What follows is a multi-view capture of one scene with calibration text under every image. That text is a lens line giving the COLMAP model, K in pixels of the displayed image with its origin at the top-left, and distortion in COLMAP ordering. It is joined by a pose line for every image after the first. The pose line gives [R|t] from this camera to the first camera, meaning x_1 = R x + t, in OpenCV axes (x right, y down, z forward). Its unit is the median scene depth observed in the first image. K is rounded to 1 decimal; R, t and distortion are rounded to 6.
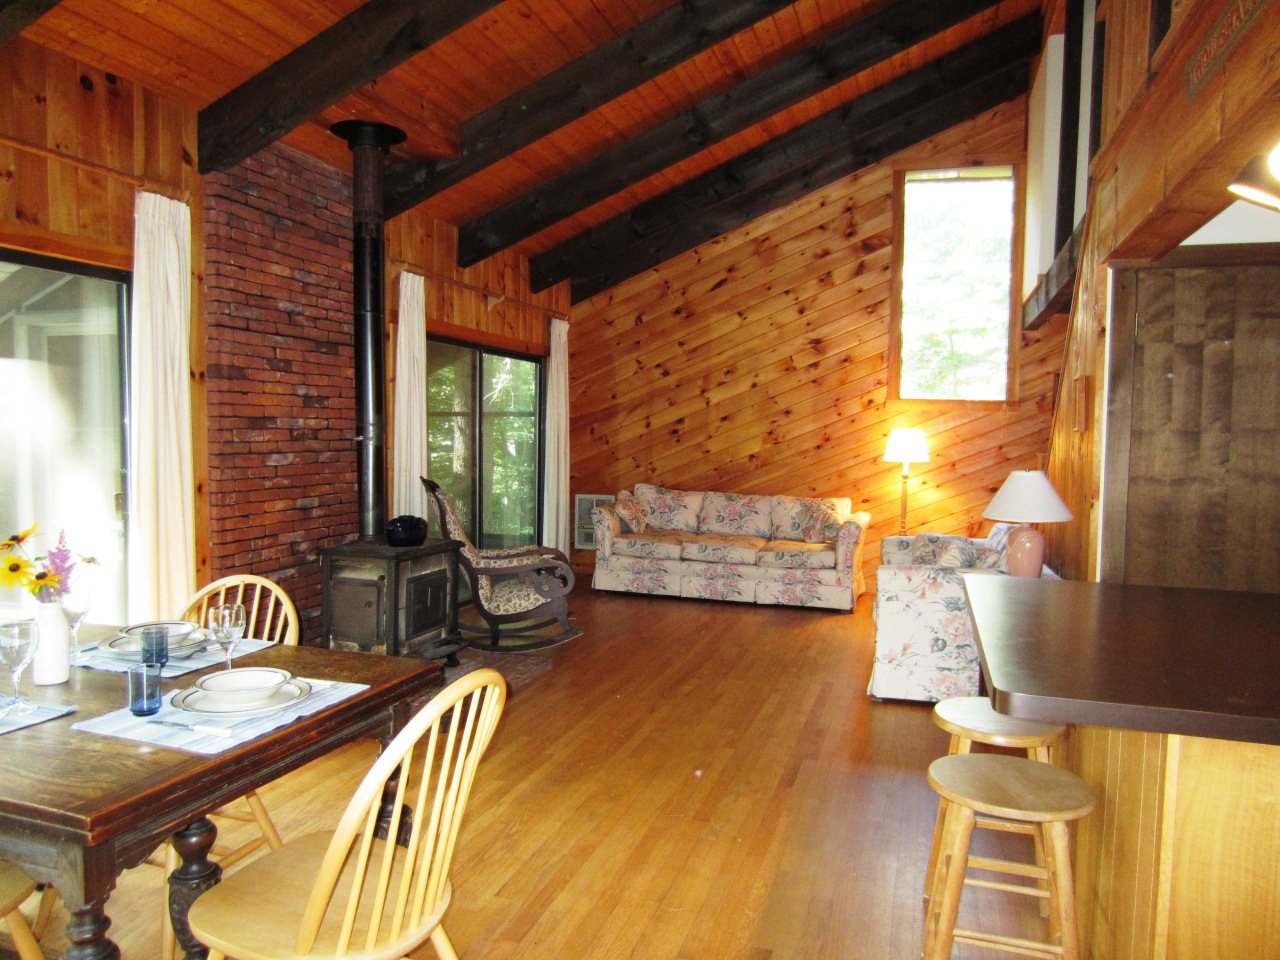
lens RADIAL K [[904.9, 0, 634.1], [0, 904.9, 482.9], [0, 0, 1]] dist [-0.034014, 0.011862]
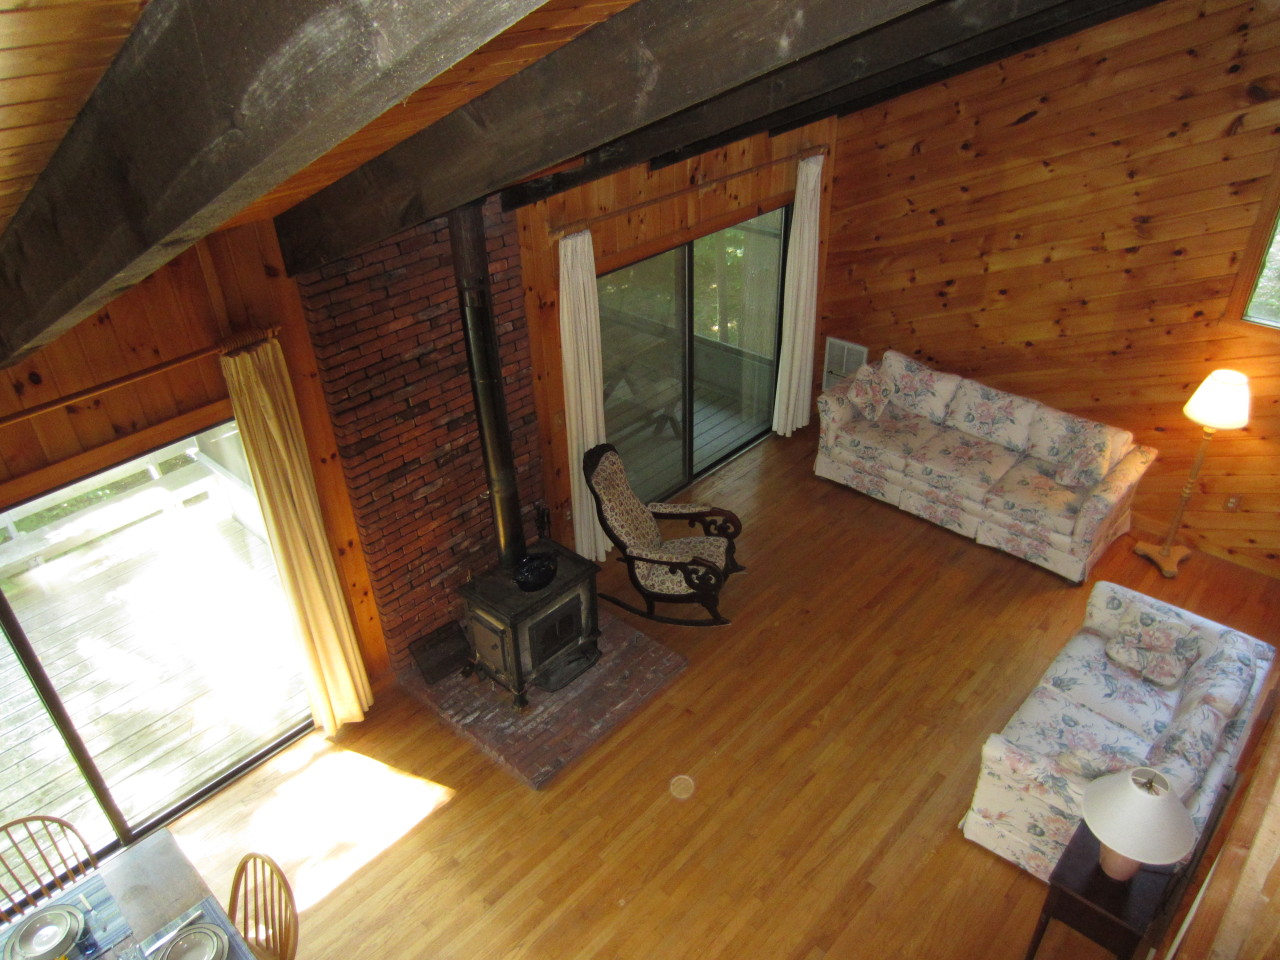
lens RADIAL K [[904.9, 0, 634.3], [0, 904.9, 482.4], [0, 0, 1]] dist [-0.034014, 0.011862]
pose [[0.907560, 0.186402, -0.376283, 0.140733], [0.020337, 0.875516, 0.482762, -0.331541], [0.419429, -0.445788, 0.790792, 0.155454]]
